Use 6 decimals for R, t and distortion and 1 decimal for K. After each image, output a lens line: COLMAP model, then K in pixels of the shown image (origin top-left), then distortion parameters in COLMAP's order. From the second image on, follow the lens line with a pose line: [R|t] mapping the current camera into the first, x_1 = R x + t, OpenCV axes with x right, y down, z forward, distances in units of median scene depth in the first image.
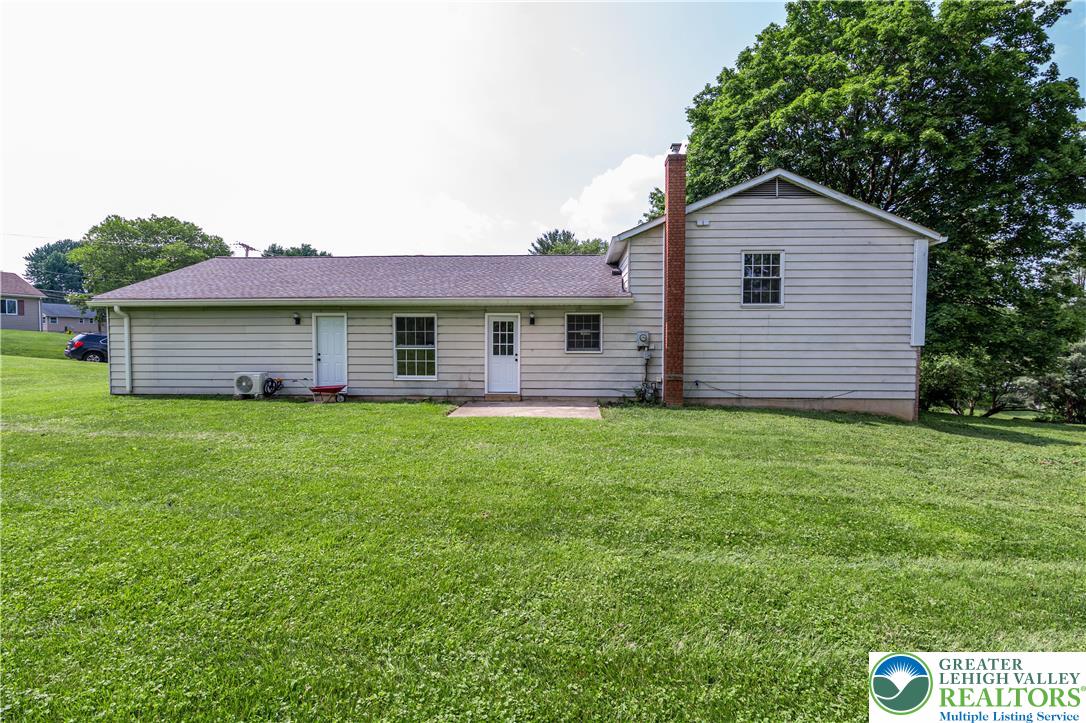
lens RADIAL K [[470.9, 0, 545.4], [0, 470.9, 364.5], [0, 0, 1]] dist [-0.028601, -0.000033]
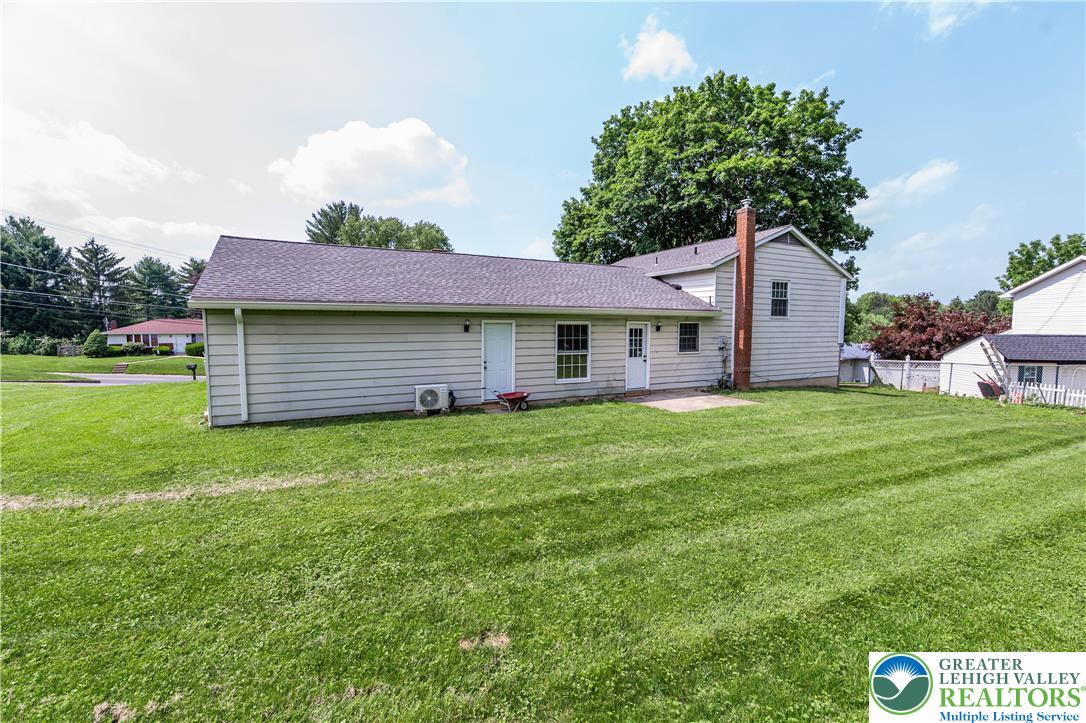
lens RADIAL K [[470.9, 0, 541.9], [0, 470.9, 358.0], [0, 0, 1]] dist [-0.028601, -0.000033]
pose [[0.866667, -0.034861, 0.497668, -0.883573], [0.019828, 0.999174, 0.035460, -0.063926], [-0.498493, -0.020864, 0.866643, 0.094616]]
